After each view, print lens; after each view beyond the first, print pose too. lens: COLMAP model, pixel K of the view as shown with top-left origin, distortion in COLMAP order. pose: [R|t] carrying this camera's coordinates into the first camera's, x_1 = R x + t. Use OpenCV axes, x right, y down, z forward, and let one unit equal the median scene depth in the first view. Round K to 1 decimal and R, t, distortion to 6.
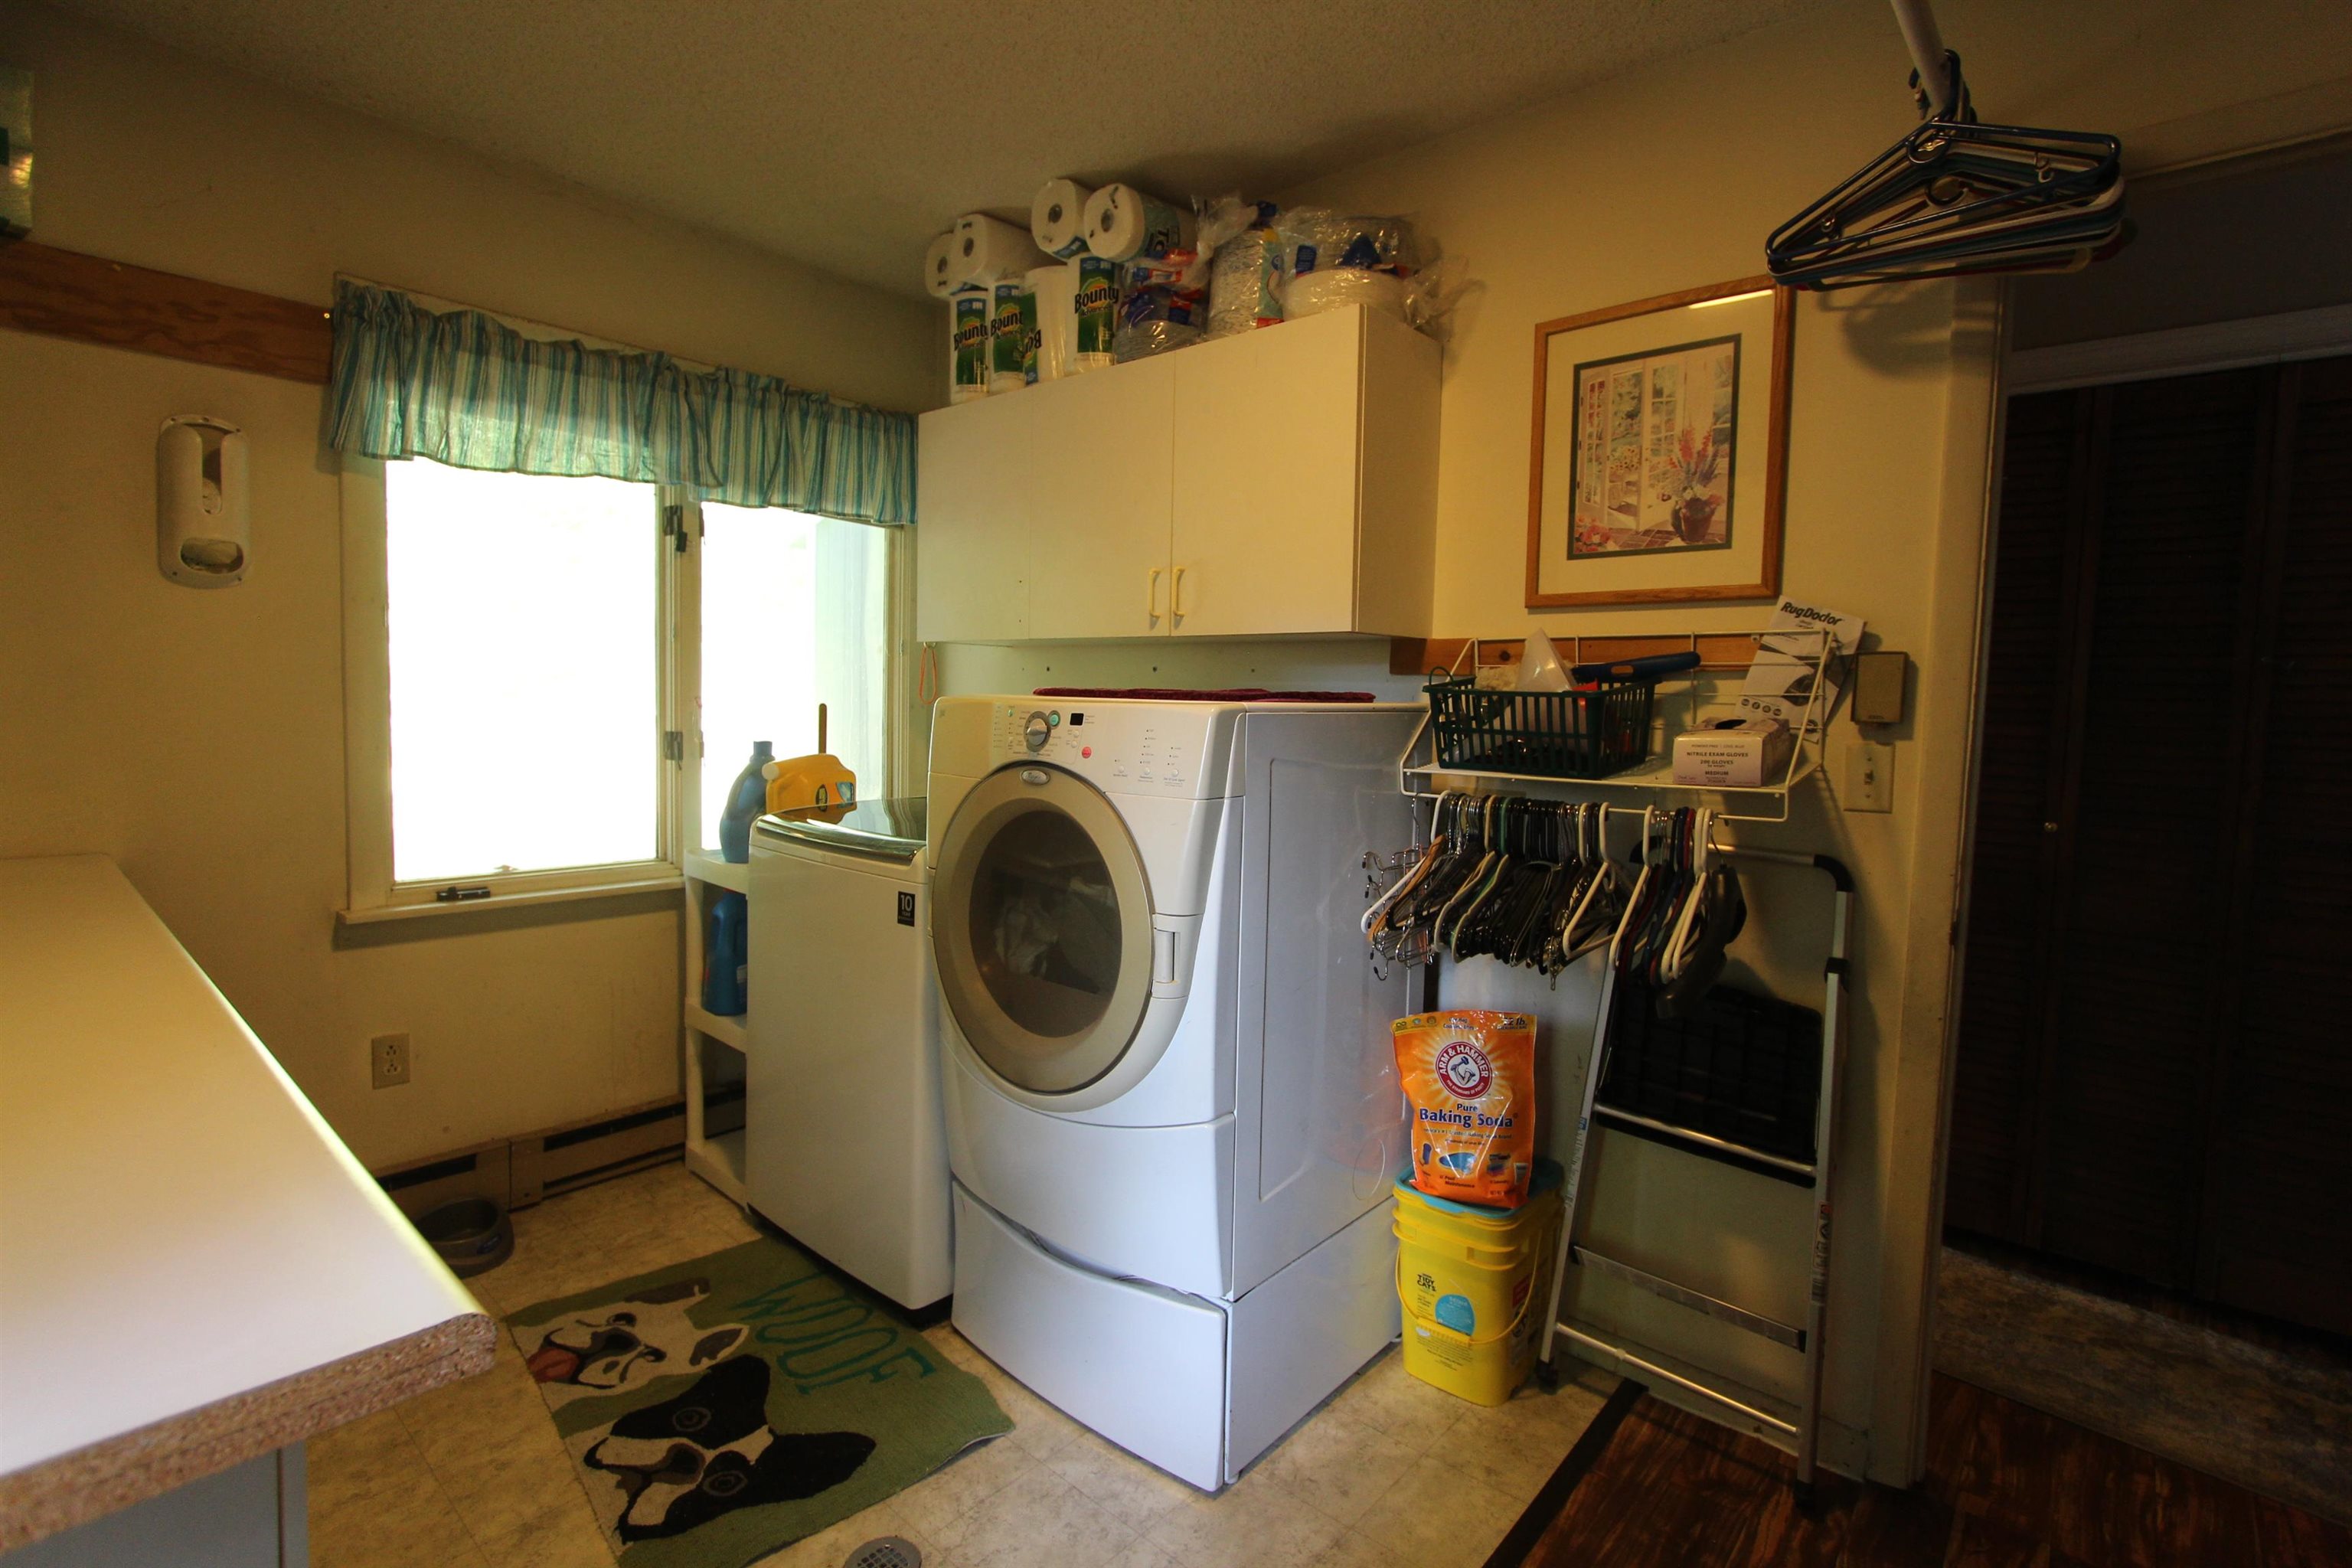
lens RADIAL K [[1086.3, 0, 1181.7], [0, 1086.3, 775.0], [0, 0, 1]] dist [-0.014617, 0.001792]
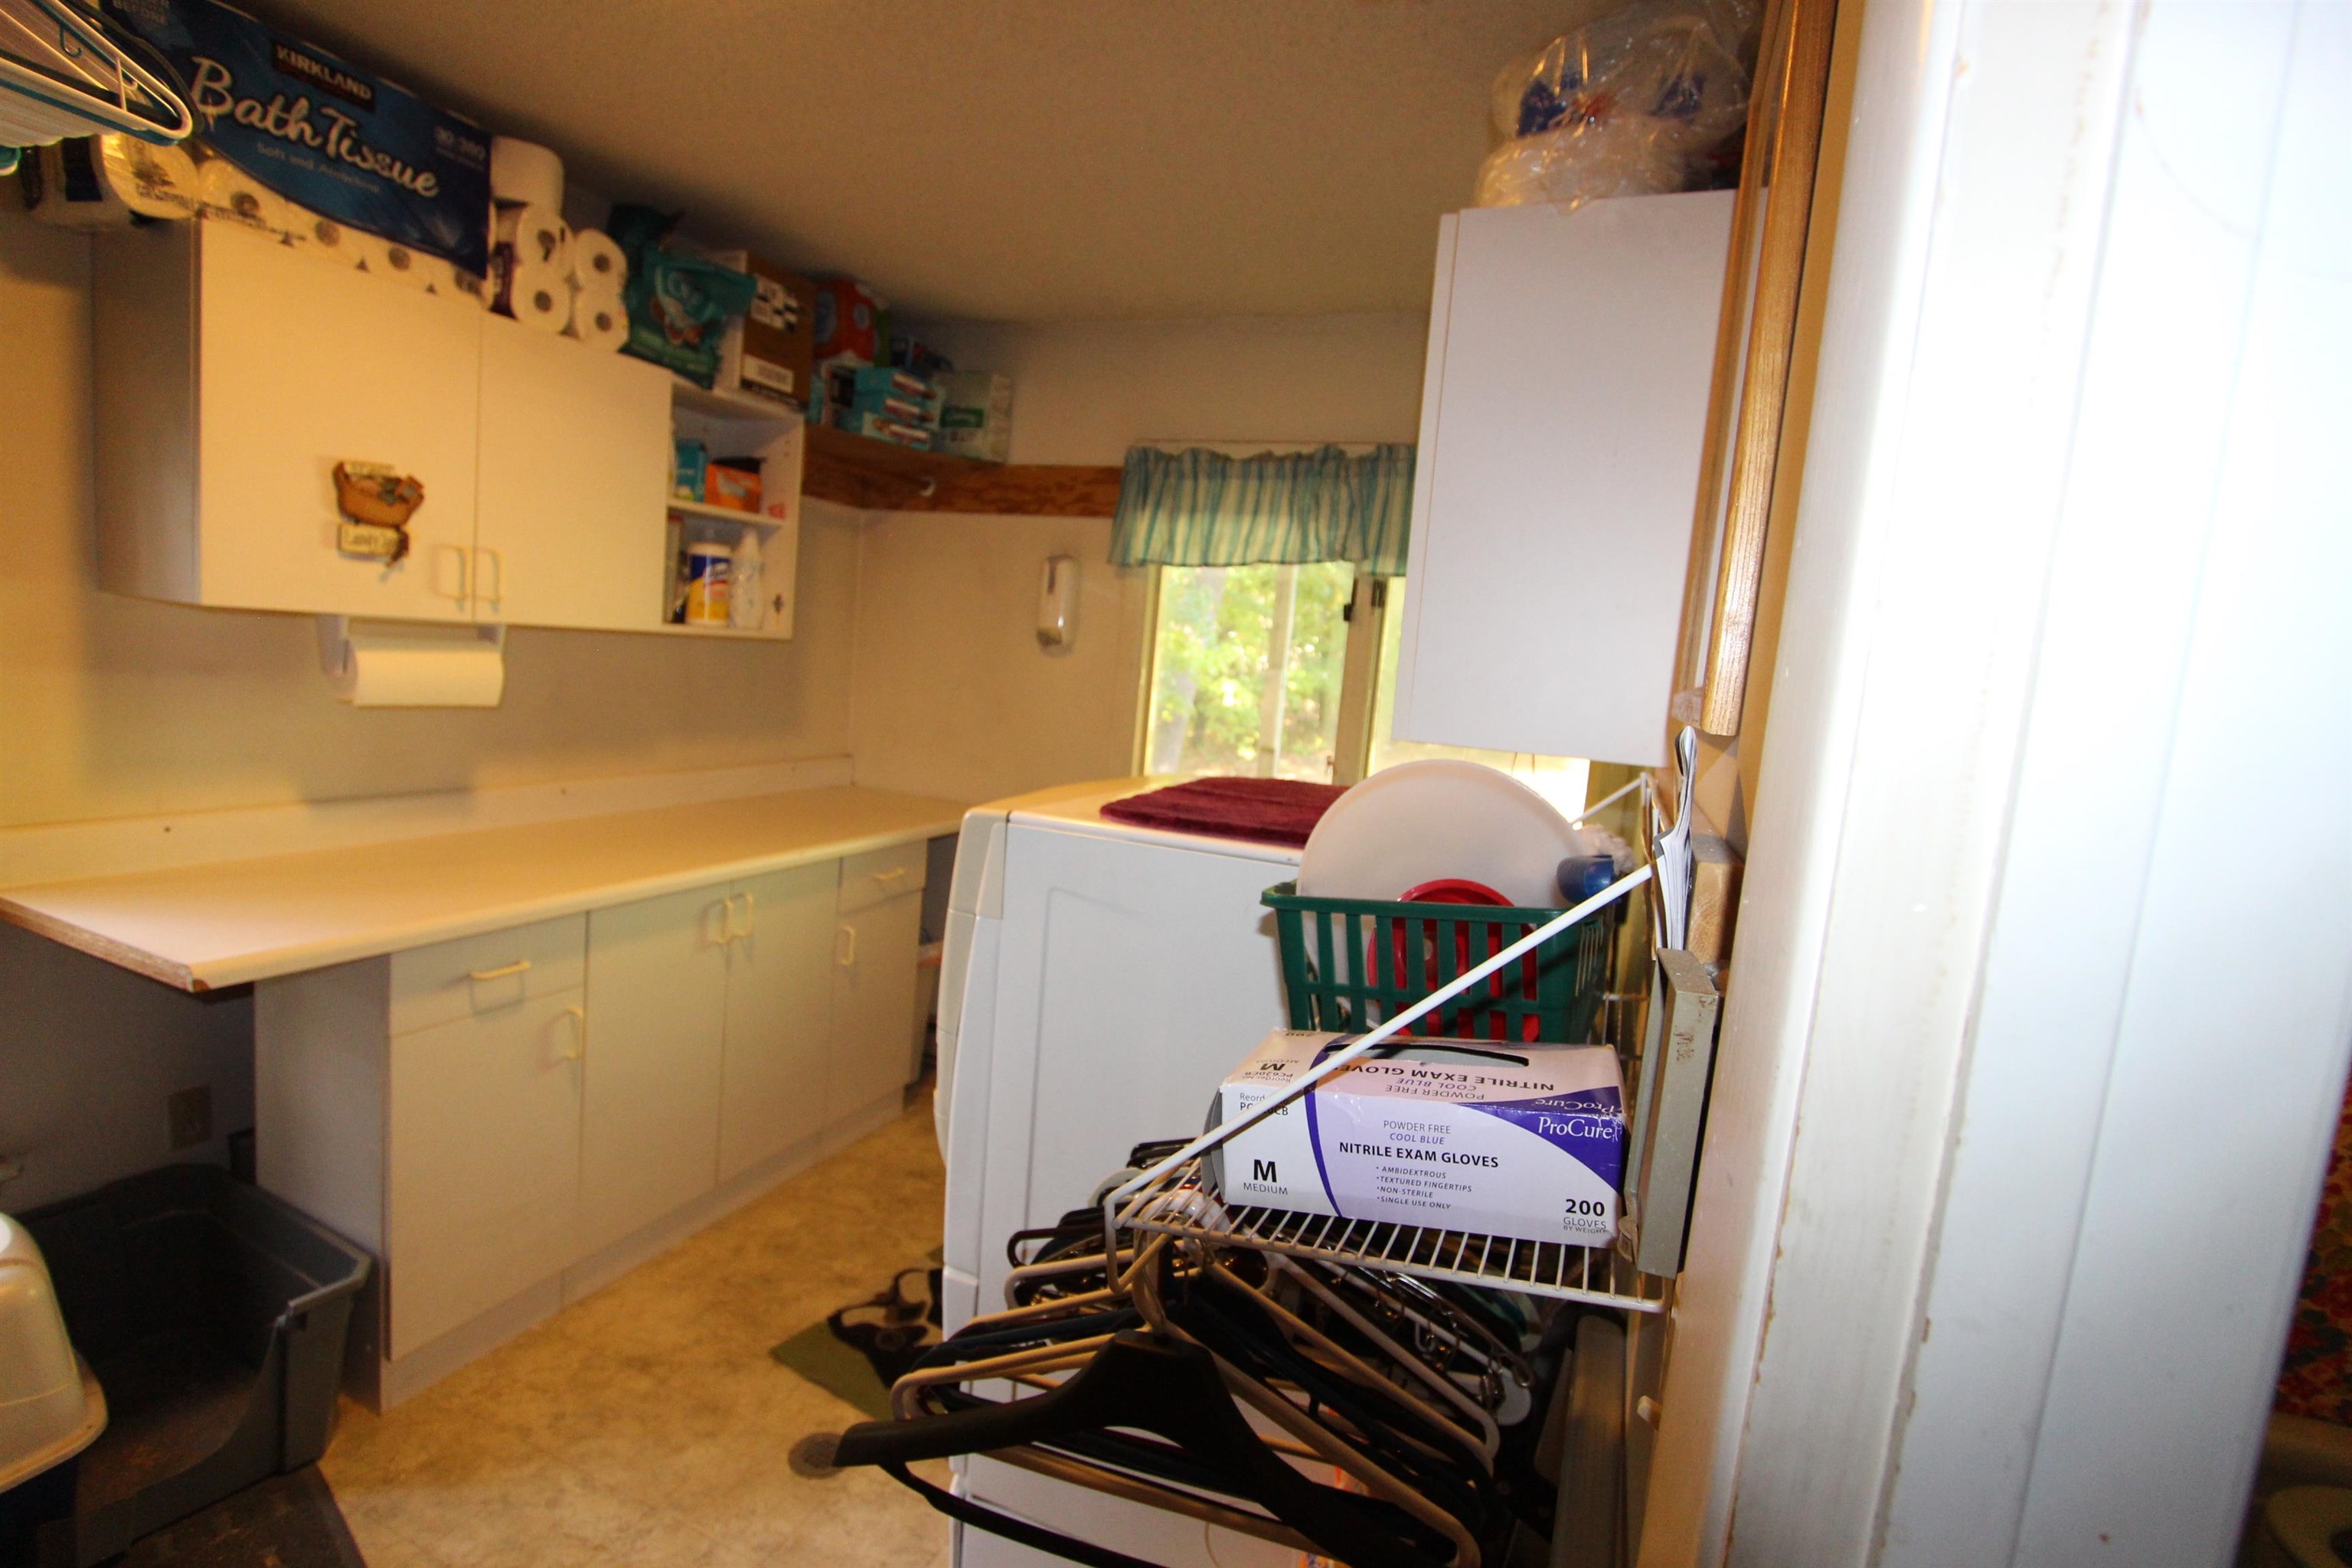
lens RADIAL K [[1086.3, 0, 1181.7], [0, 1086.3, 775.0], [0, 0, 1]] dist [-0.014617, 0.001792]
pose [[0.318646, 0.105666, -0.941966, 0.725605], [-0.146934, 0.987261, 0.061042, -0.131408], [0.936416, 0.118956, 0.330113, 0.686127]]
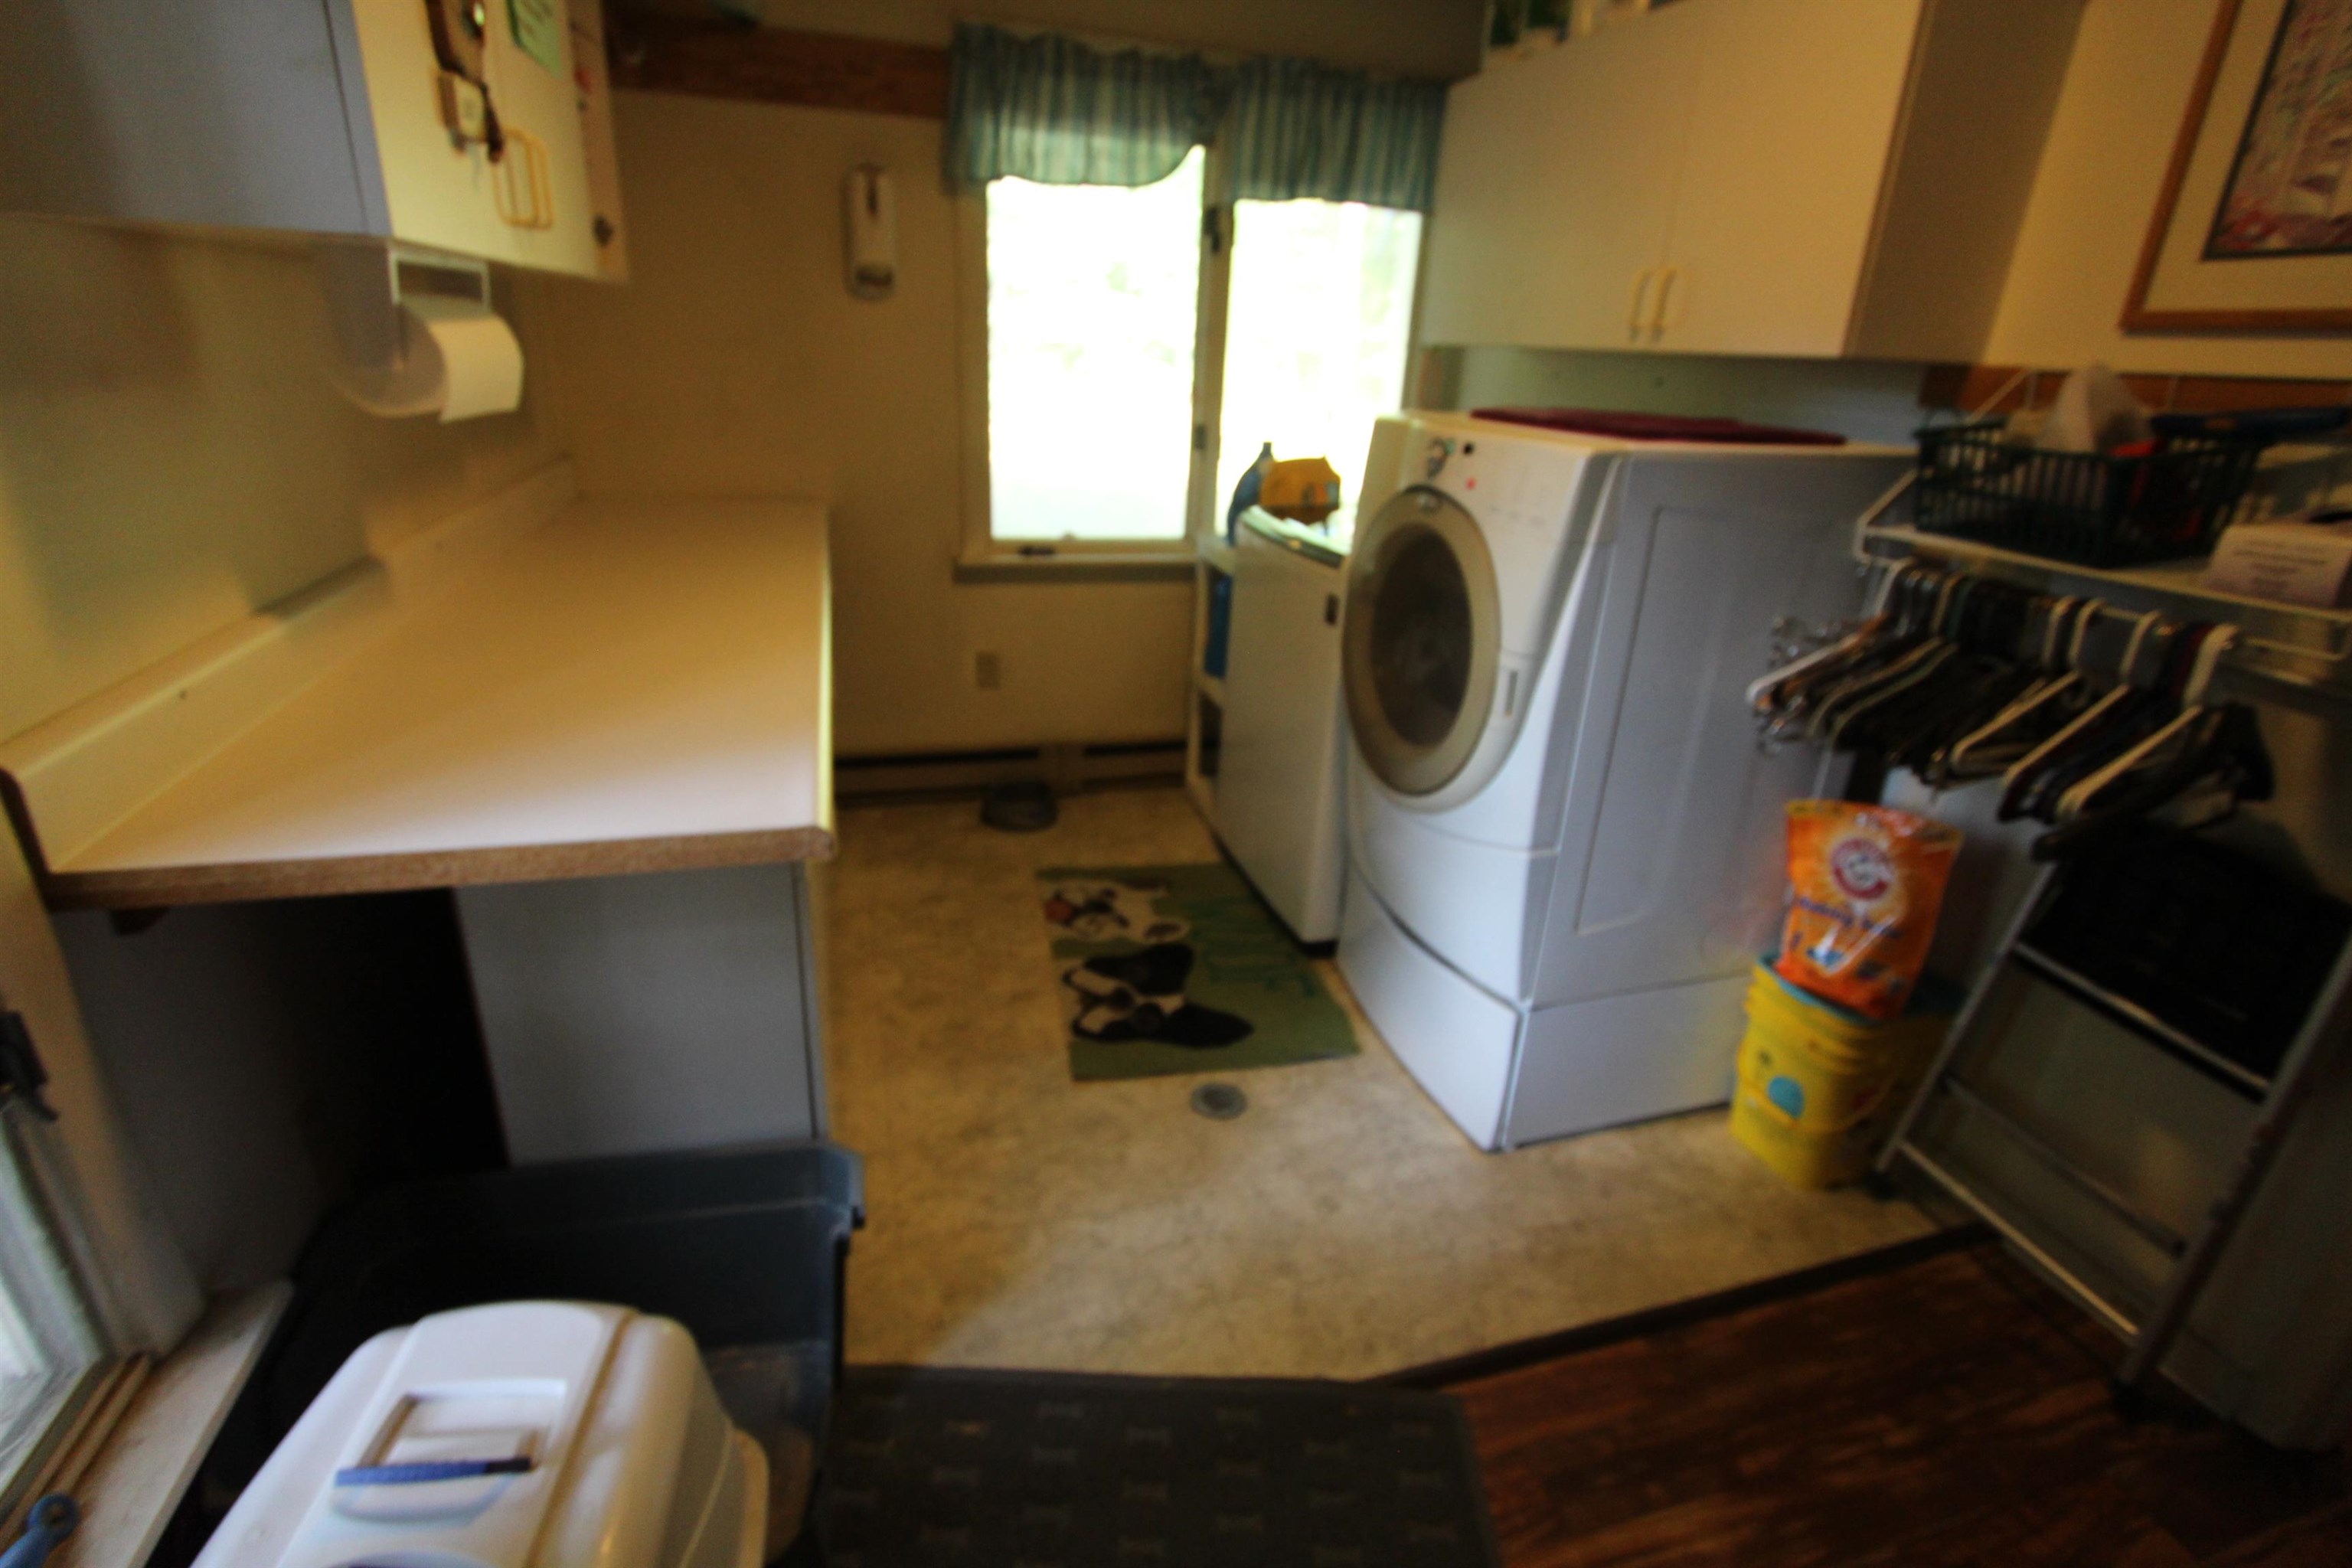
lens RADIAL K [[1086.3, 0, 1181.7], [0, 1086.3, 775.0], [0, 0, 1]] dist [-0.014617, 0.001792]
pose [[0.850402, 0.207712, -0.483396, 0.196392], [-0.064126, 0.952841, 0.296617, -0.038284], [0.522211, -0.221245, 0.823618, -0.036285]]
